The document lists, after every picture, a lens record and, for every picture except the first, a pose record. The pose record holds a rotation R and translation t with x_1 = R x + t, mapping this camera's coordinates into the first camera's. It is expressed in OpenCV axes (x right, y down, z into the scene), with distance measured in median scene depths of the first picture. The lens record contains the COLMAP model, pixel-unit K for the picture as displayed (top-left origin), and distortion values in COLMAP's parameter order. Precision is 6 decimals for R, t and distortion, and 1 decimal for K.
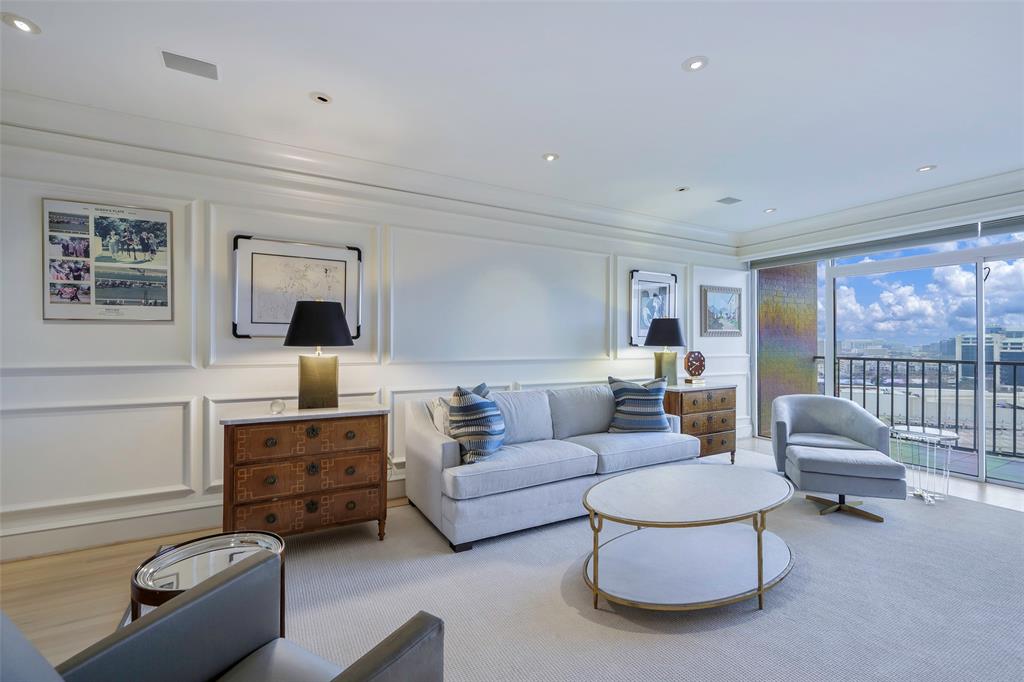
lens RADIAL K [[440.3, 0, 512.0], [0, 440.3, 341.0], [0, 0, 1]] dist [0.000822, 0.000050]
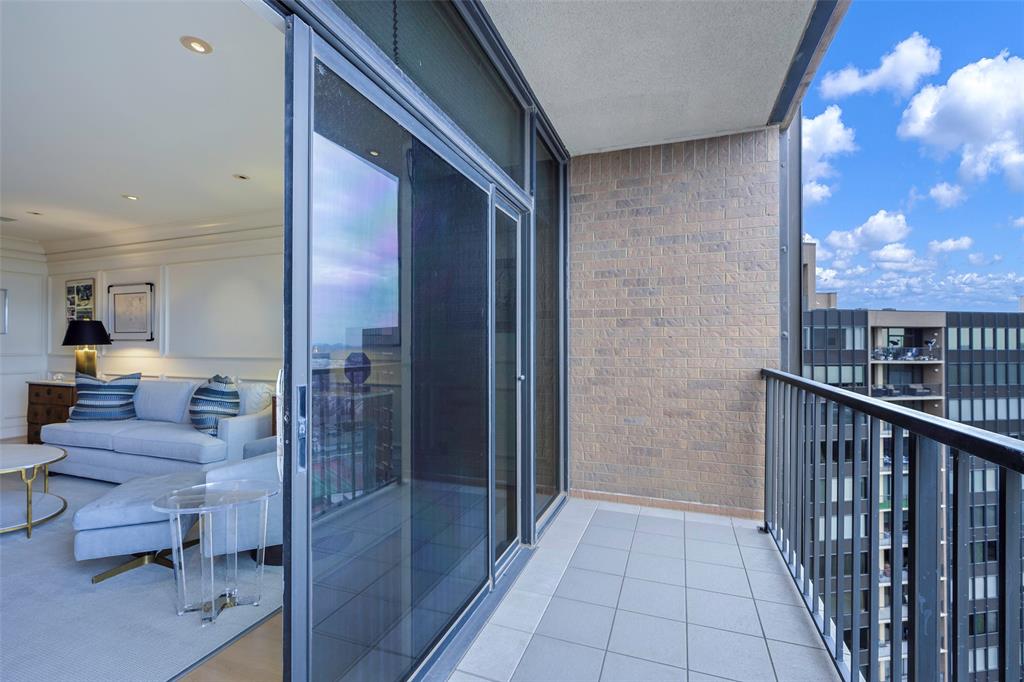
lens RADIAL K [[440.3, 0, 512.0], [0, 440.3, 341.0], [0, 0, 1]] dist [0.000822, 0.000050]
pose [[0.643842, -0.004408, -0.765145, 2.128971], [0.002300, 0.999990, -0.003825, 0.004701], [0.765155, 0.000703, 0.643846, 1.245224]]
